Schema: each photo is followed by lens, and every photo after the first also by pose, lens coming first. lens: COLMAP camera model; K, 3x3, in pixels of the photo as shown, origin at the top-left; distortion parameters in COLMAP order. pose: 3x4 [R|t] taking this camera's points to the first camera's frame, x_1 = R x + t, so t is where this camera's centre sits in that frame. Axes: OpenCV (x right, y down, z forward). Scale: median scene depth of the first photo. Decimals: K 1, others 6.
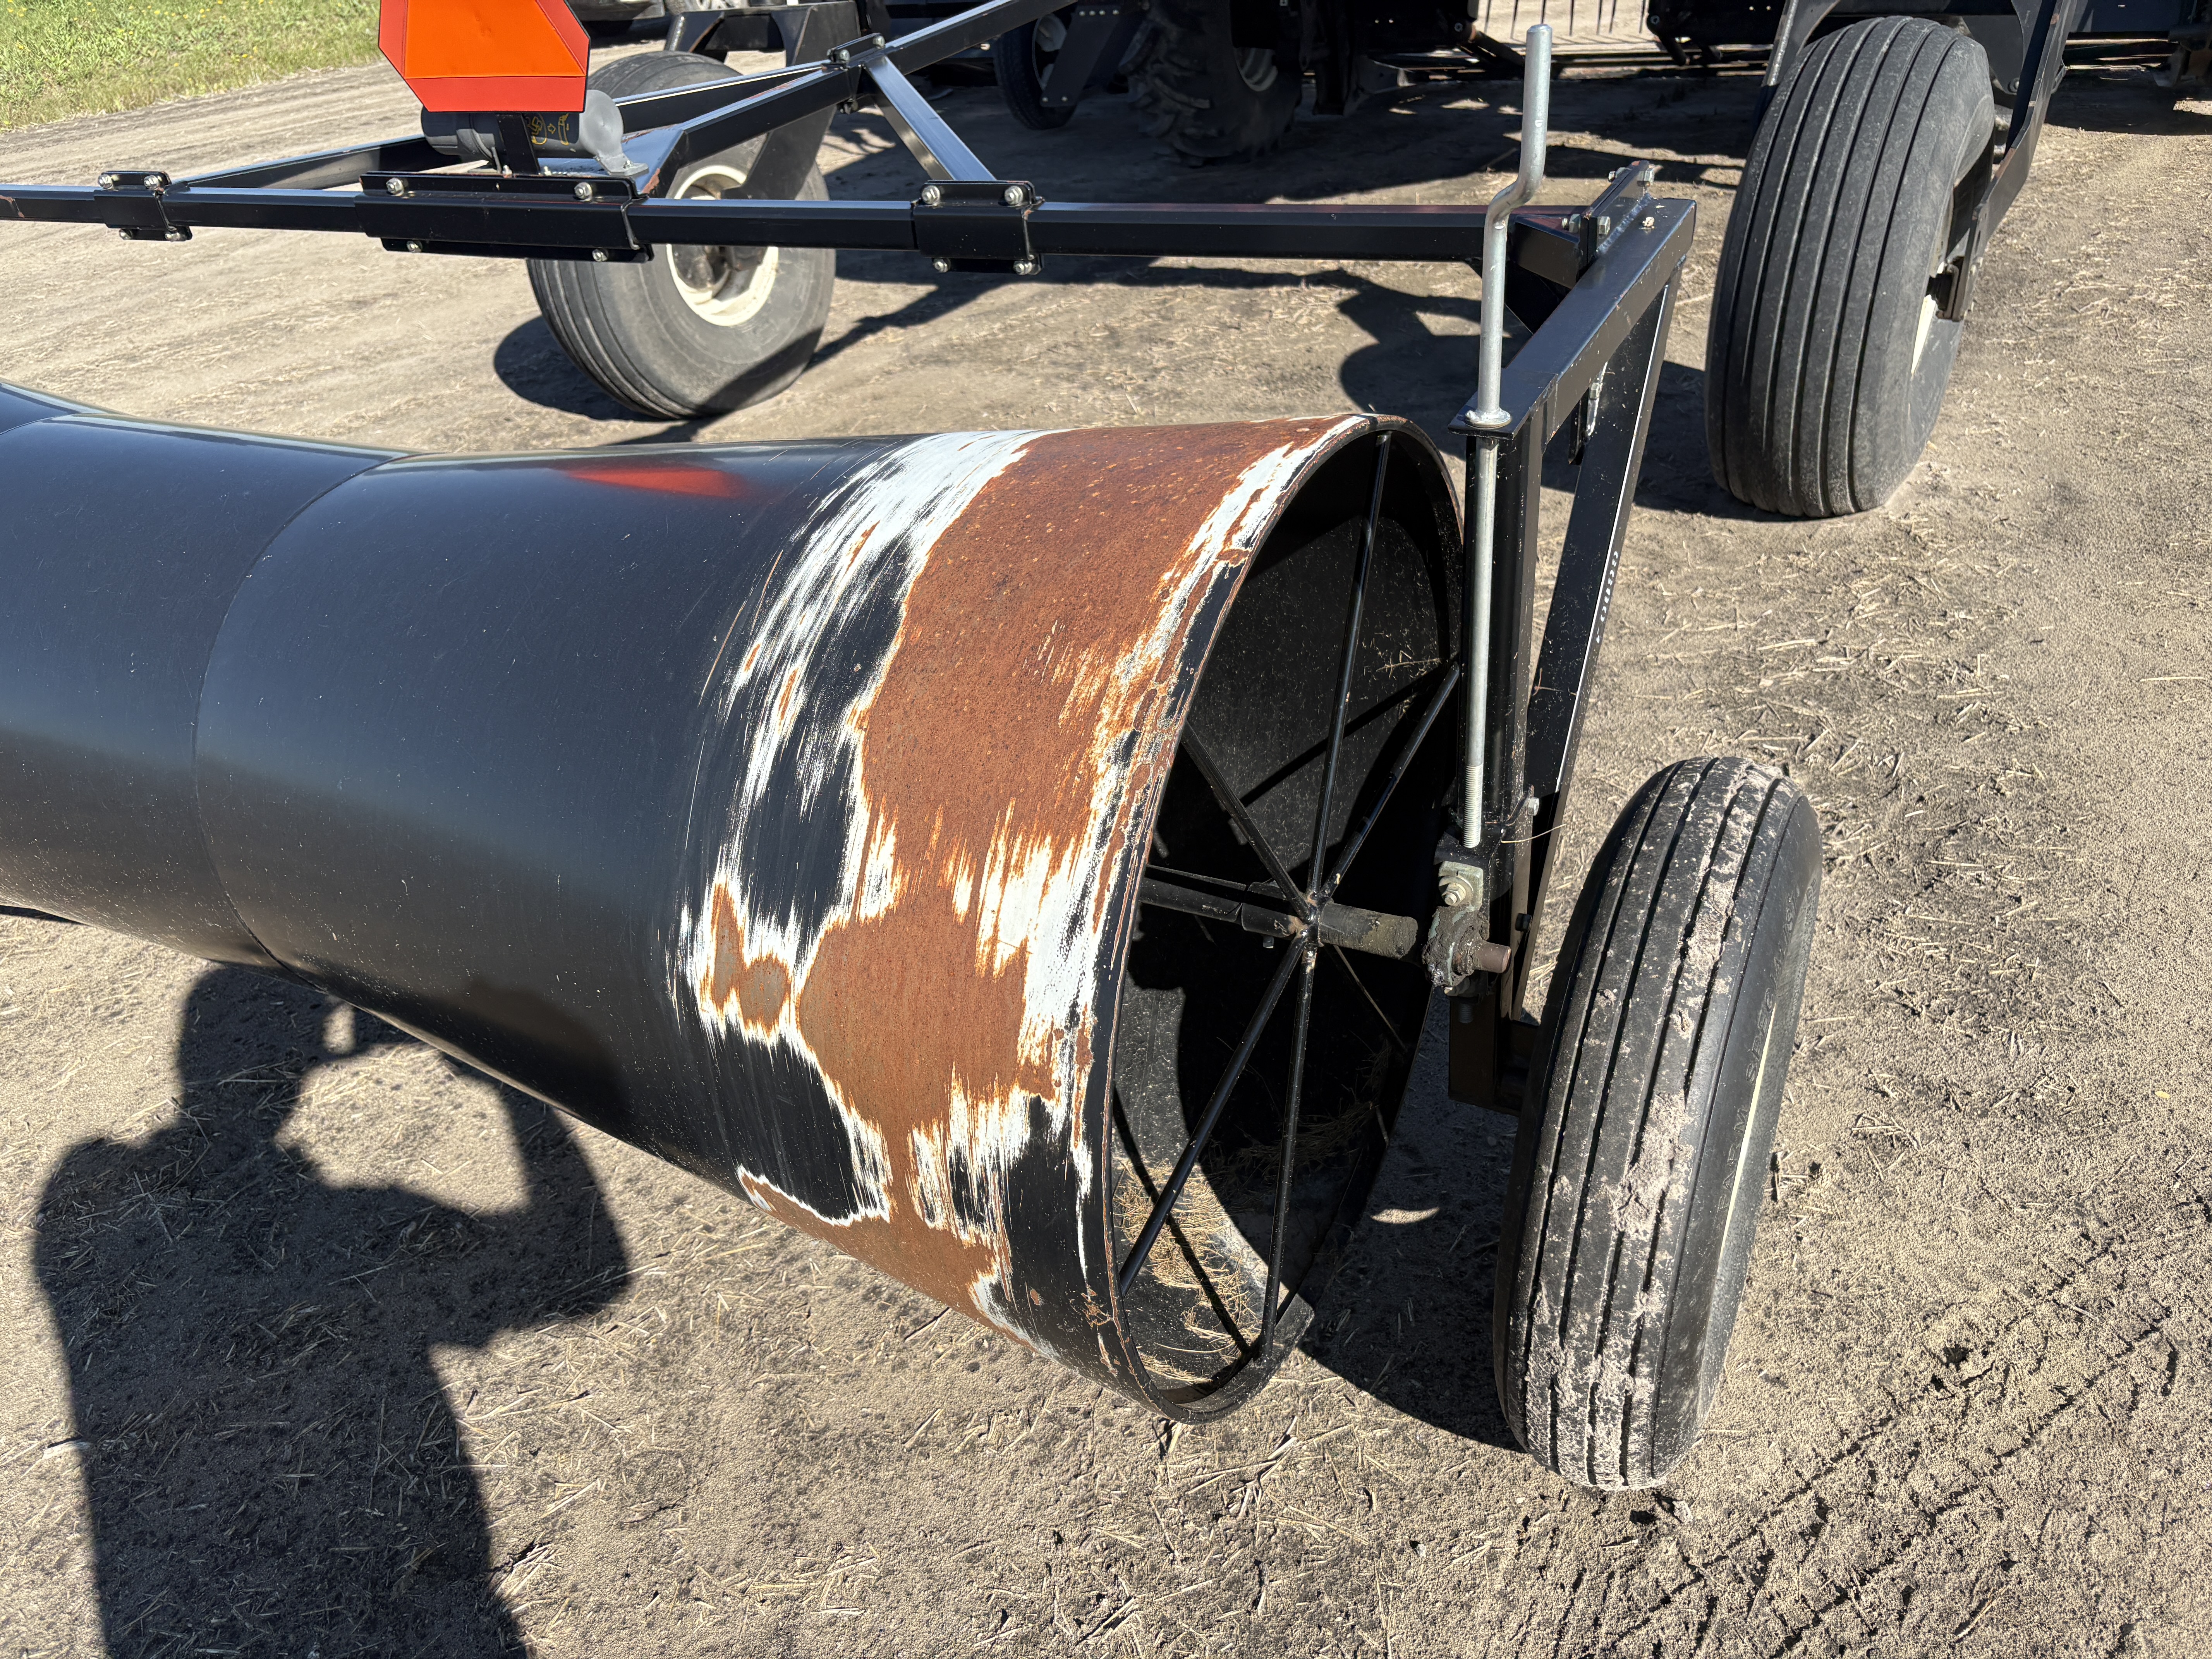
lens RADIAL K [[1709.7, 0, 1104.1], [0, 1709.7, 819.7], [0, 0, 1]] dist [0.031946, -0.044139]
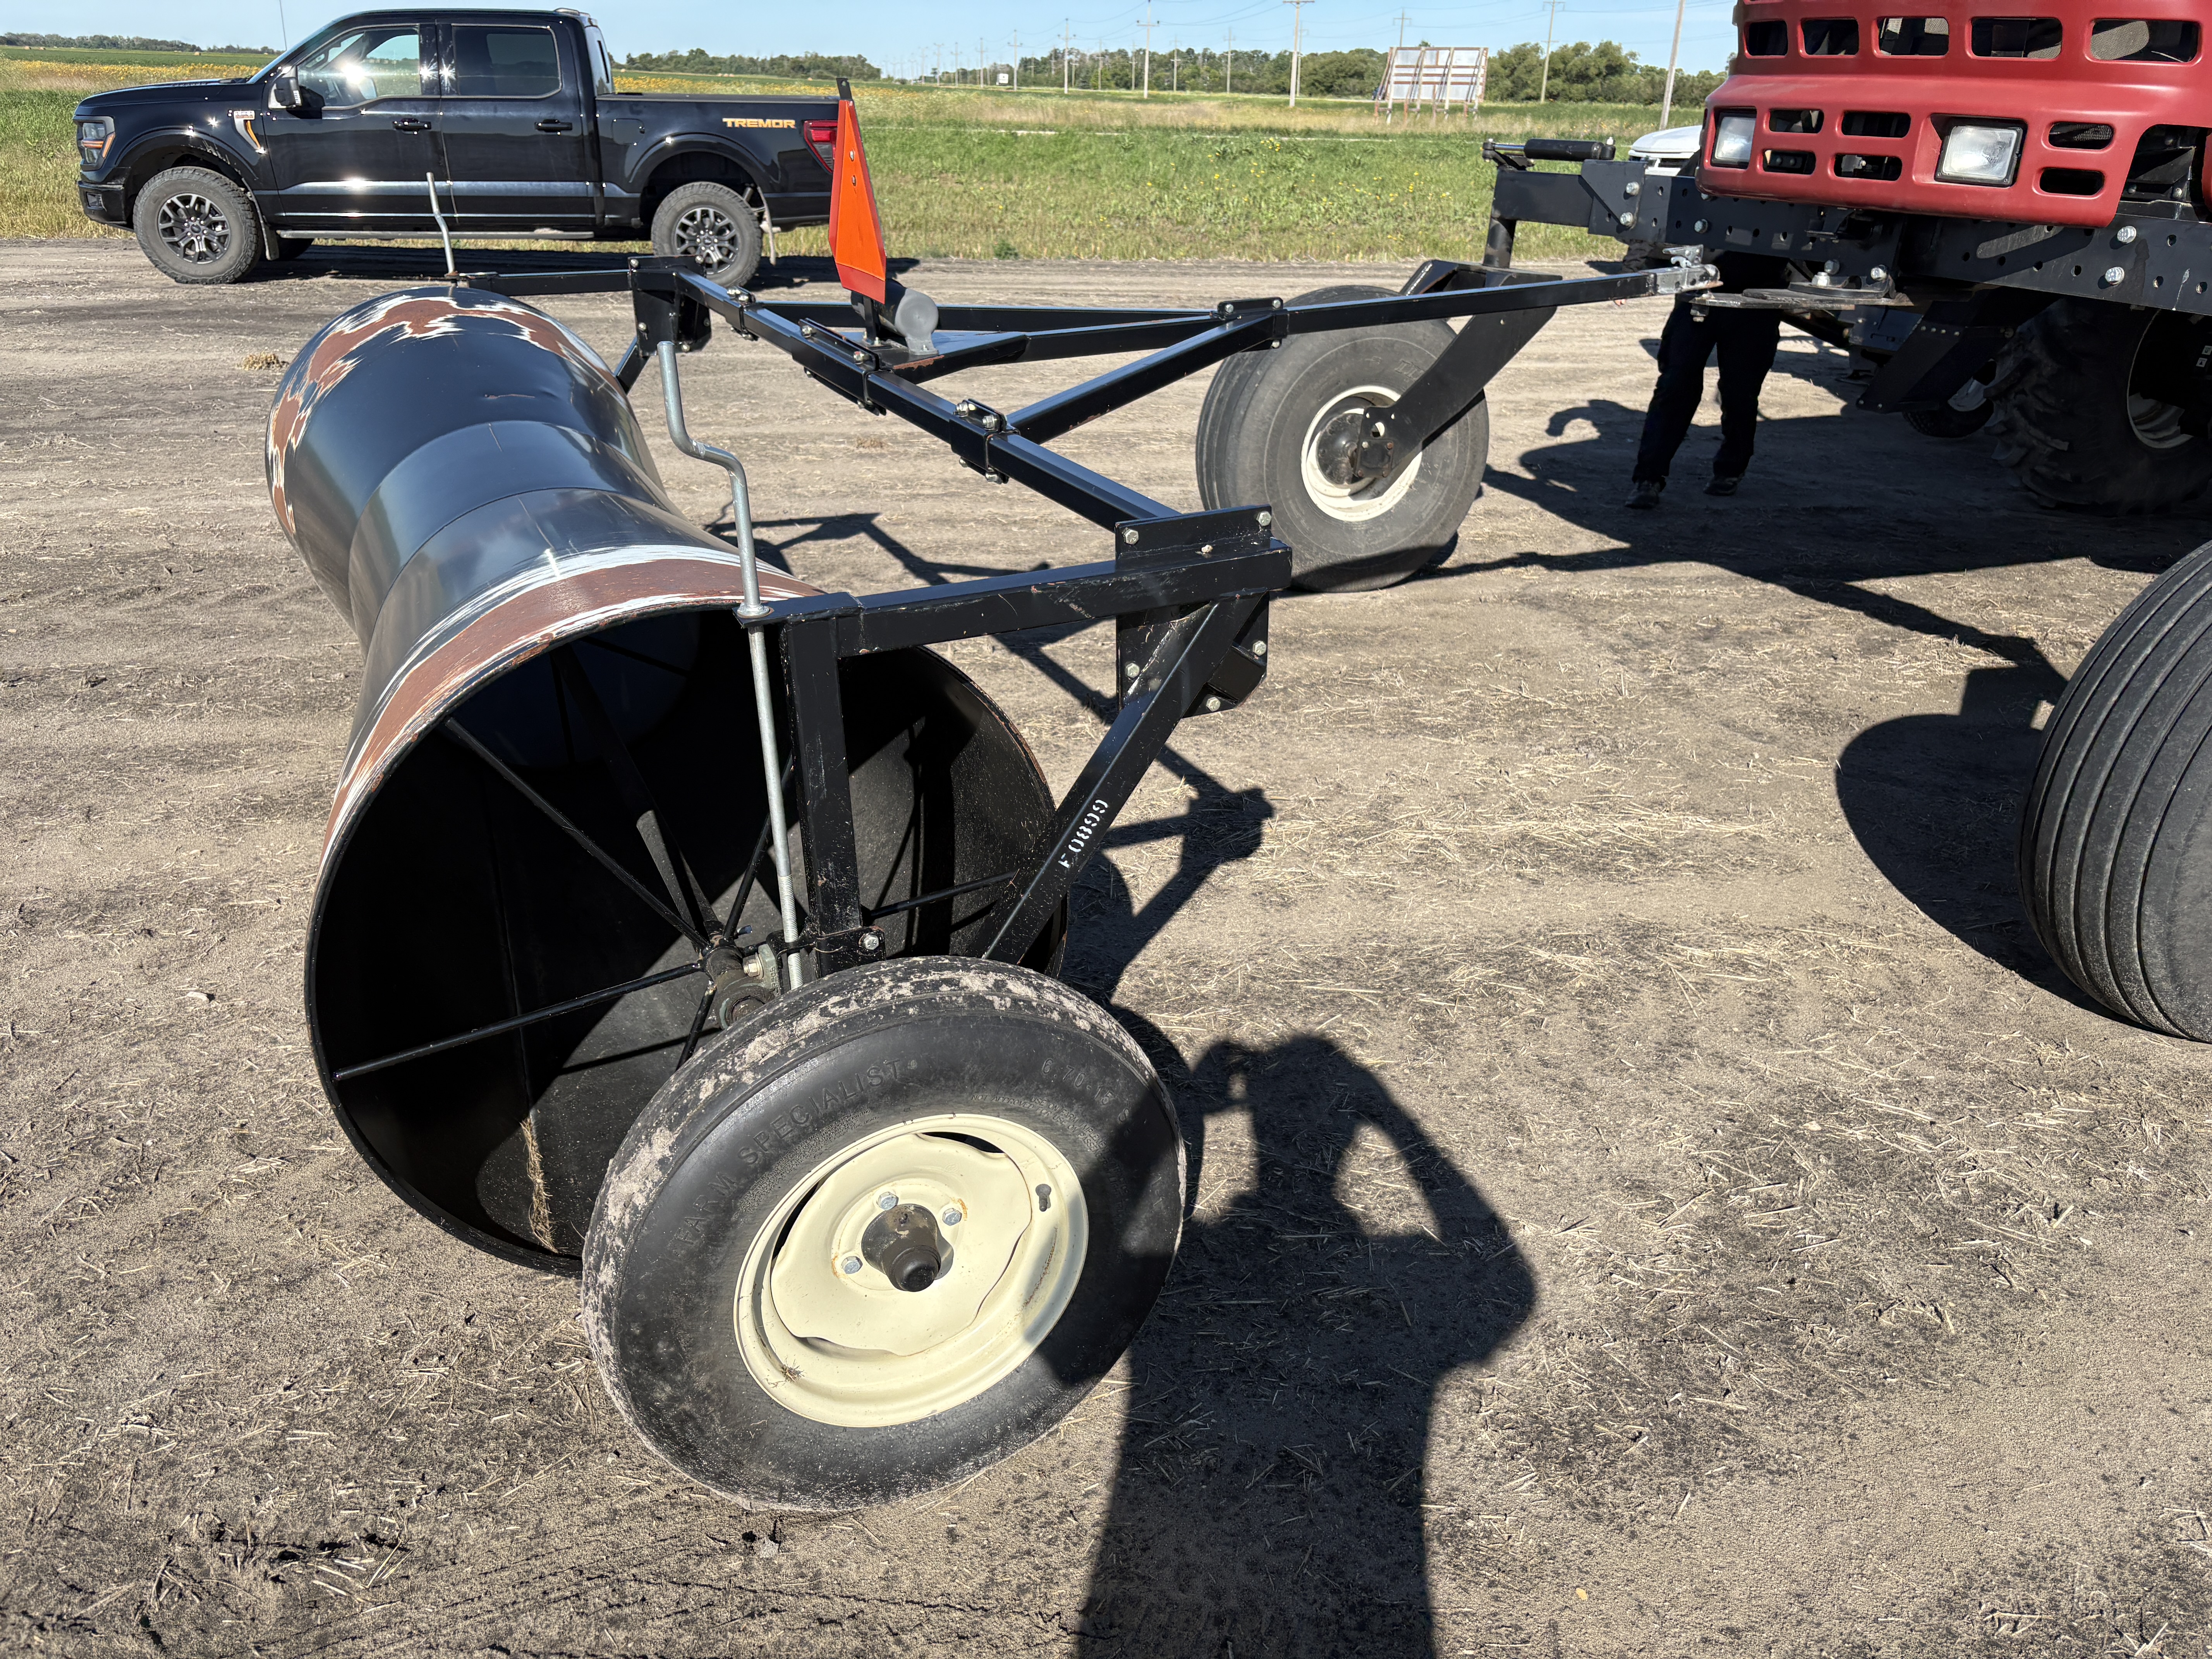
lens RADIAL K [[1709.7, 0, 1100.9], [0, 1709.7, 835.4], [0, 0, 1]] dist [0.031946, -0.044139]
pose [[0.775514, 0.346576, -0.527697, 0.315558], [-0.396837, 0.917682, 0.019507, -0.054121], [0.491018, 0.194282, 0.849209, 0.001634]]
